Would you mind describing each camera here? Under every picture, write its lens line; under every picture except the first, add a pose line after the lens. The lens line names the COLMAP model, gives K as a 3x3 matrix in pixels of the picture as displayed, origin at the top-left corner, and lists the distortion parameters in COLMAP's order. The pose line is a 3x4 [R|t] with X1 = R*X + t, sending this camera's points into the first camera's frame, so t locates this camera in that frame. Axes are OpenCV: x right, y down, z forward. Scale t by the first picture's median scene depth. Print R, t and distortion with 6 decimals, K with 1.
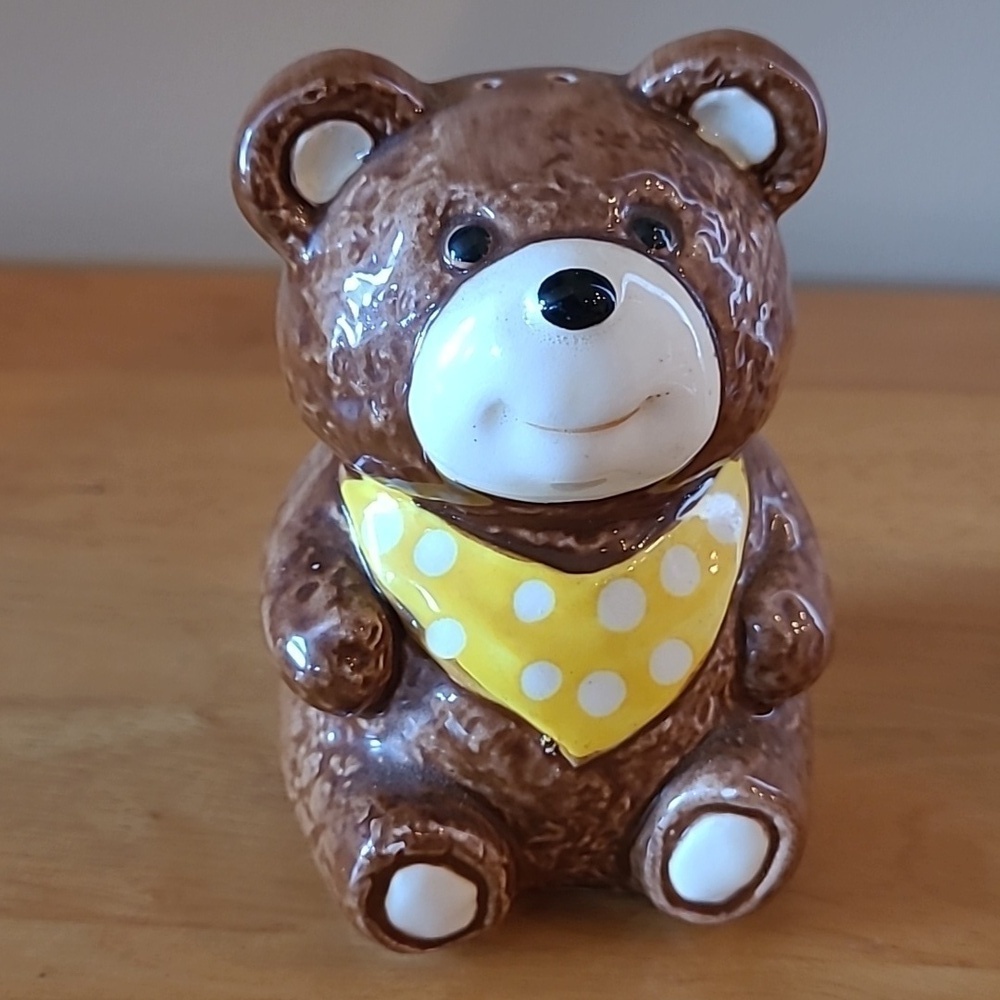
lens RADIAL K [[1965.1, 0, 493.1], [0, 1965.1, 502.9], [0, 0, 1]] dist [-0.056856, 0.000000]
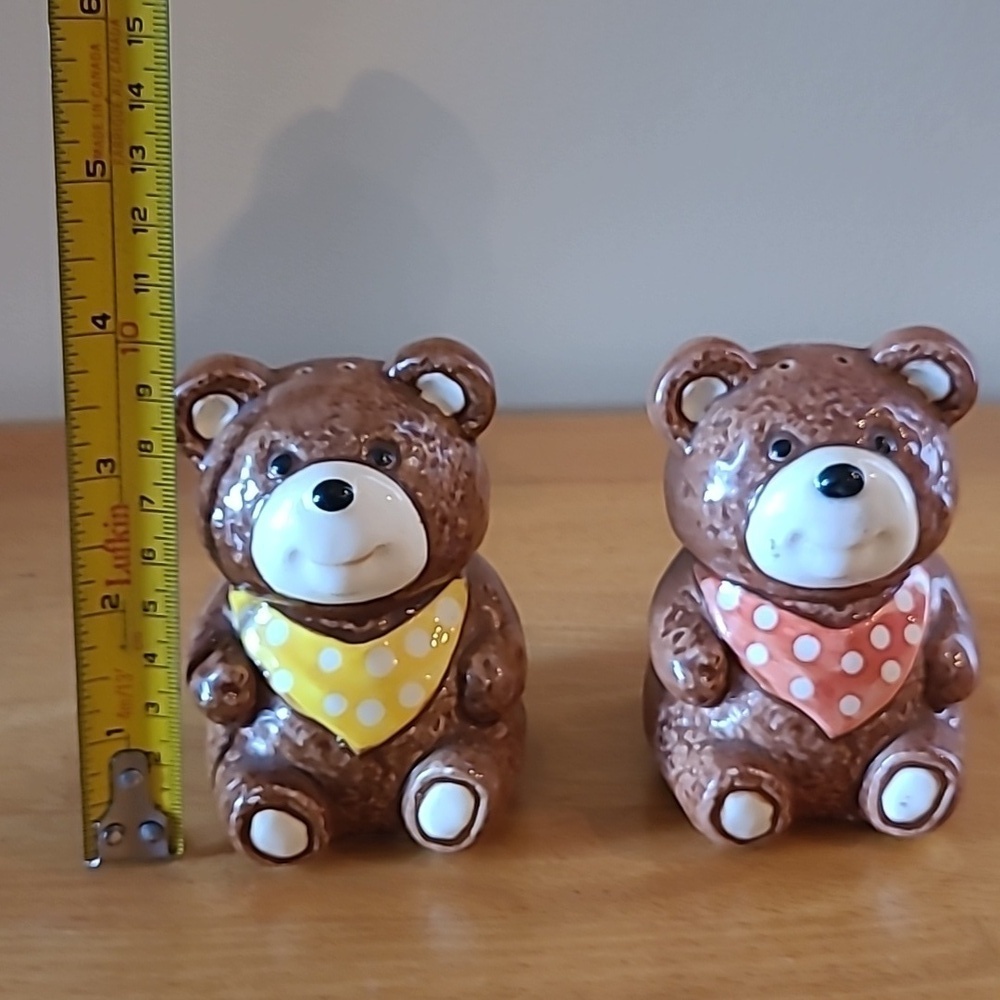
lens RADIAL K [[1965.1, 0, 502.4], [0, 1965.1, 495.9], [0, 0, 1]] dist [-0.056856, 0.000000]
pose [[0.998350, -0.005729, -0.057142, 0.273087], [0.002861, 0.998738, -0.050152, -0.008264], [0.057357, 0.049906, 0.997106, -0.753814]]
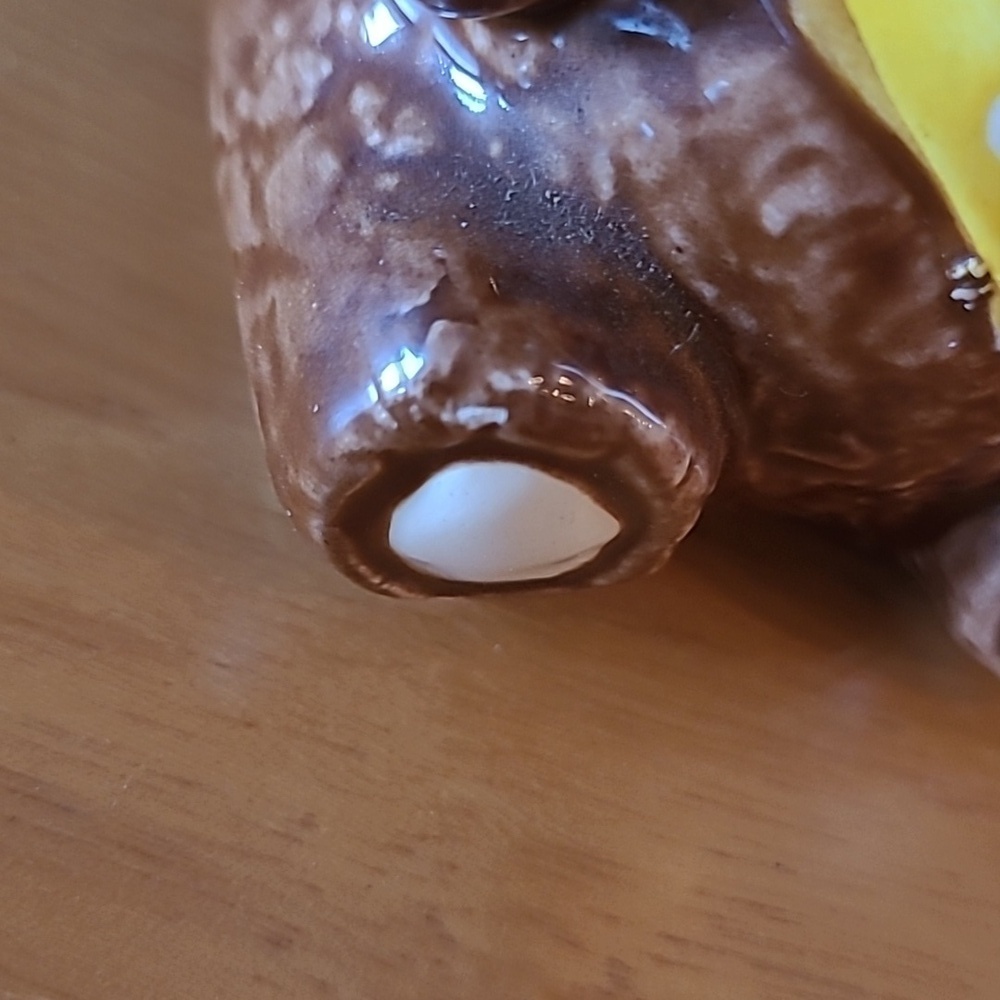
lens RADIAL K [[1965.1, 0, 504.9], [0, 1965.1, 499.3], [0, 0, 1]] dist [-0.056856, 0.000000]
pose [[0.943943, 0.280747, 0.173646, -0.103539], [-0.327514, 0.862306, 0.386215, 0.046461], [-0.041307, -0.421437, 0.905917, 0.658565]]
